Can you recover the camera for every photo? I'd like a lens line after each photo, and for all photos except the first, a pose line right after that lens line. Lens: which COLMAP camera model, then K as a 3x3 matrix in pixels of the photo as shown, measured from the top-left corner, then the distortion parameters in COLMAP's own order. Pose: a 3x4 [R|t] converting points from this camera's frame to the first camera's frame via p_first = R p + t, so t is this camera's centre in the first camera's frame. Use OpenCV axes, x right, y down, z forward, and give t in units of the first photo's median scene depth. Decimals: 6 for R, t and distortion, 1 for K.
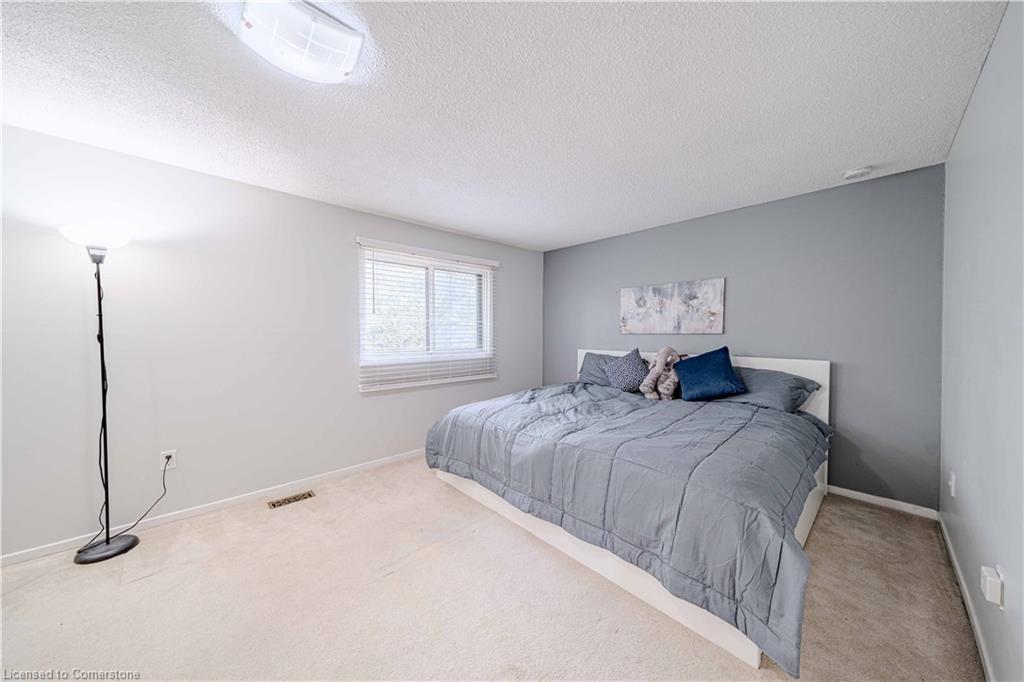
lens RADIAL K [[344.2, 0, 506.0], [0, 344.2, 340.6], [0, 0, 1]] dist [0.010139, -0.000858]
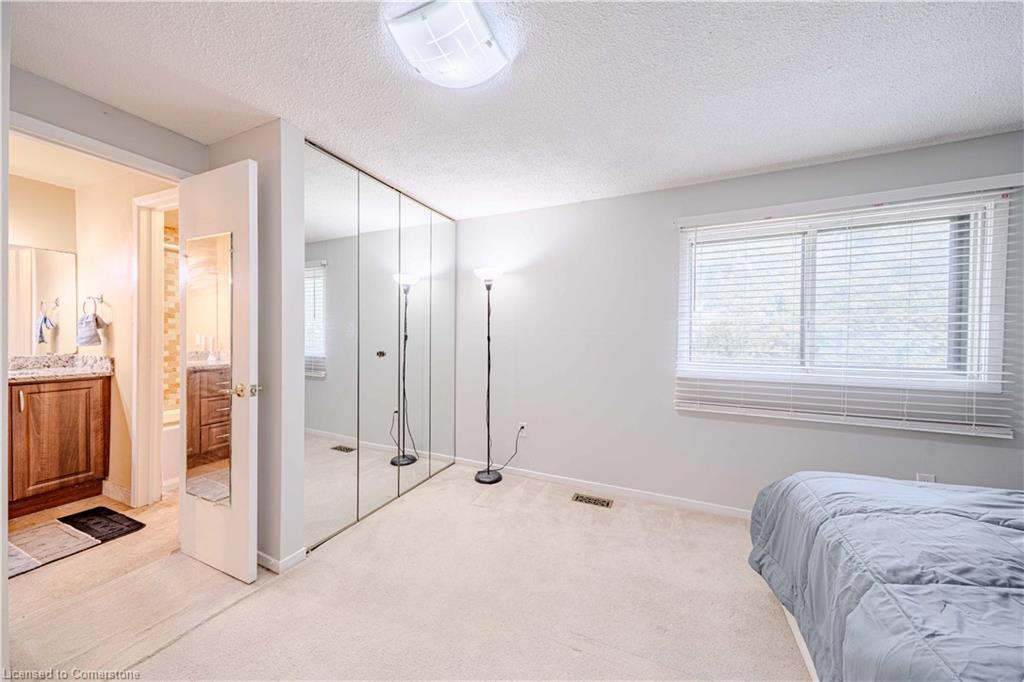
lens RADIAL K [[344.2, 0, 510.7], [0, 344.2, 341.9], [0, 0, 1]] dist [0.010139, -0.000858]
pose [[0.391765, 0.020111, -0.919845, 0.179718], [-0.026539, 0.999592, 0.010552, -0.007183], [0.919682, 0.020278, 0.392139, 0.329096]]
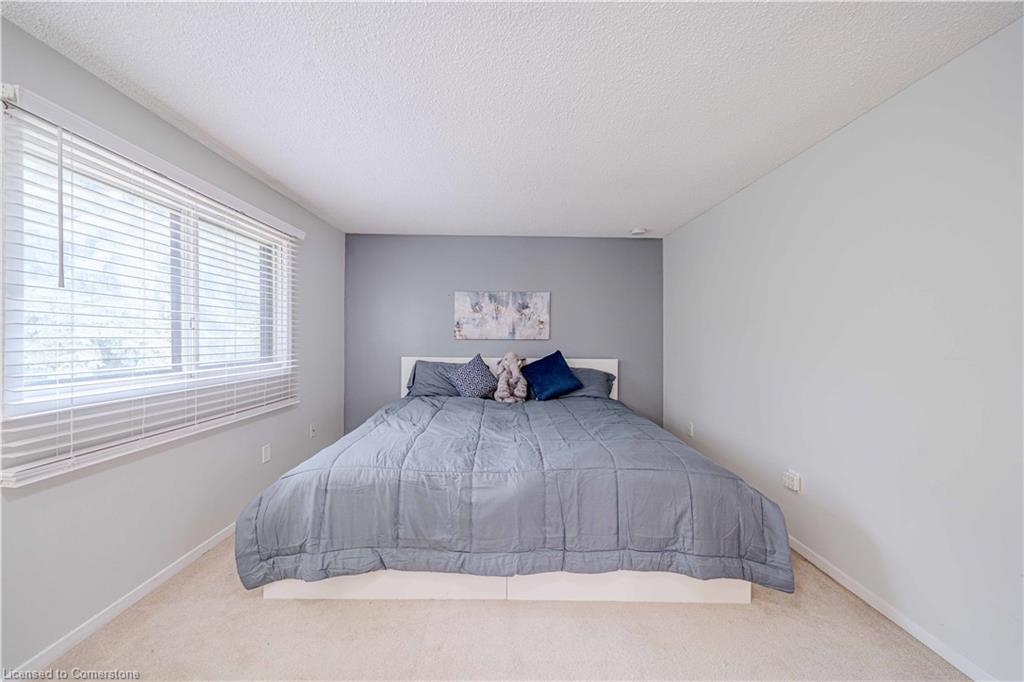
lens RADIAL K [[344.2, 0, 508.6], [0, 344.2, 337.9], [0, 0, 1]] dist [0.010139, -0.000858]
pose [[0.671297, 0.007932, 0.741146, -0.352054], [0.008613, 0.999792, -0.018501, -0.005672], [-0.741139, 0.018803, 0.671088, 0.335225]]
